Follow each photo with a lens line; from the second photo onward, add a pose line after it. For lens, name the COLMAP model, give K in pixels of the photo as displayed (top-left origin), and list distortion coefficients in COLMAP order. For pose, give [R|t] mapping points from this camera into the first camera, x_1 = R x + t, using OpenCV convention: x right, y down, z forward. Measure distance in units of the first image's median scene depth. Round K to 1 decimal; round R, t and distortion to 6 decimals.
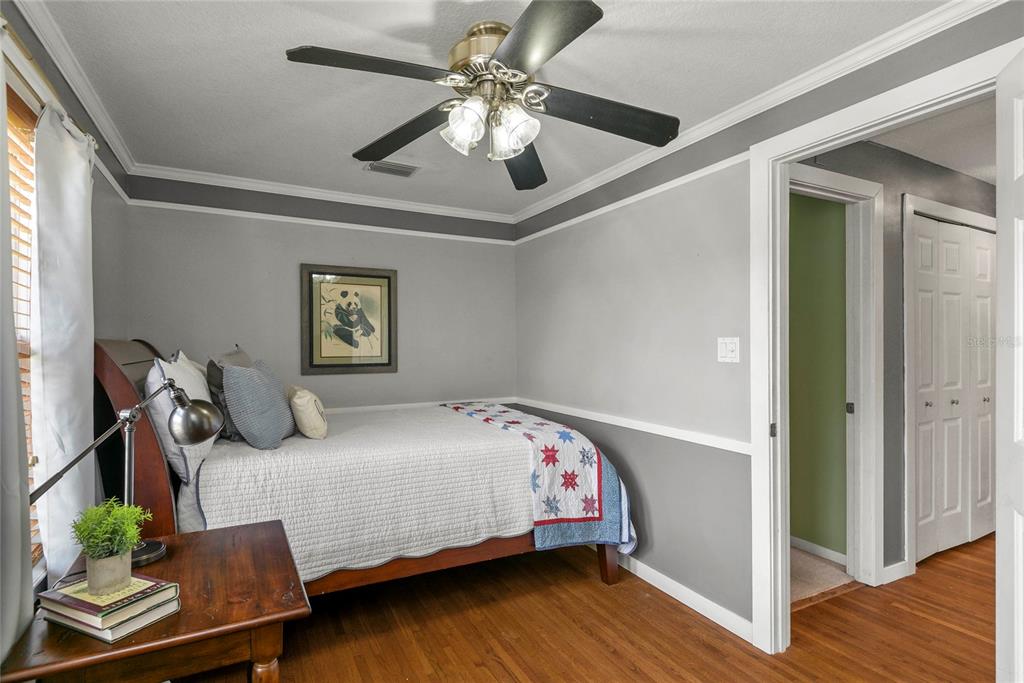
lens RADIAL K [[496.7, 0, 512.0], [0, 496.7, 346.5], [0, 0, 1]] dist [0.003253, -0.003777]
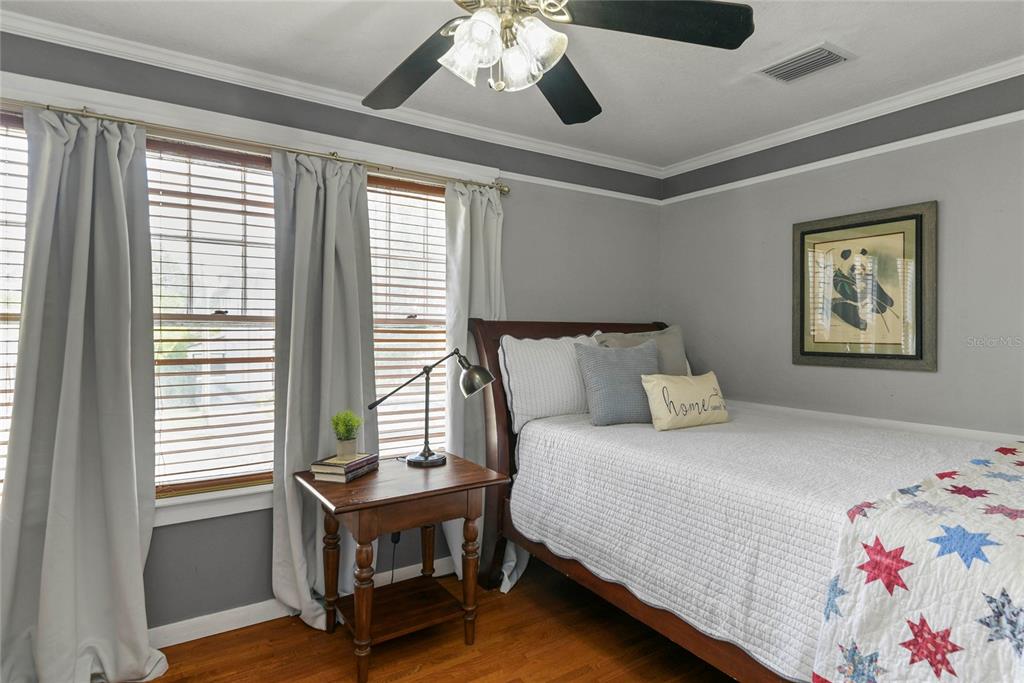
lens RADIAL K [[553.5, 0, 511.2], [0, 553.5, 332.3], [0, 0, 1]] dist [-0.003582, -0.002532]
pose [[0.088955, 0.004939, -0.996023, 0.467002], [-0.006644, 0.999968, 0.004365, 0.006497], [0.996014, 0.006230, 0.088985, 0.525185]]
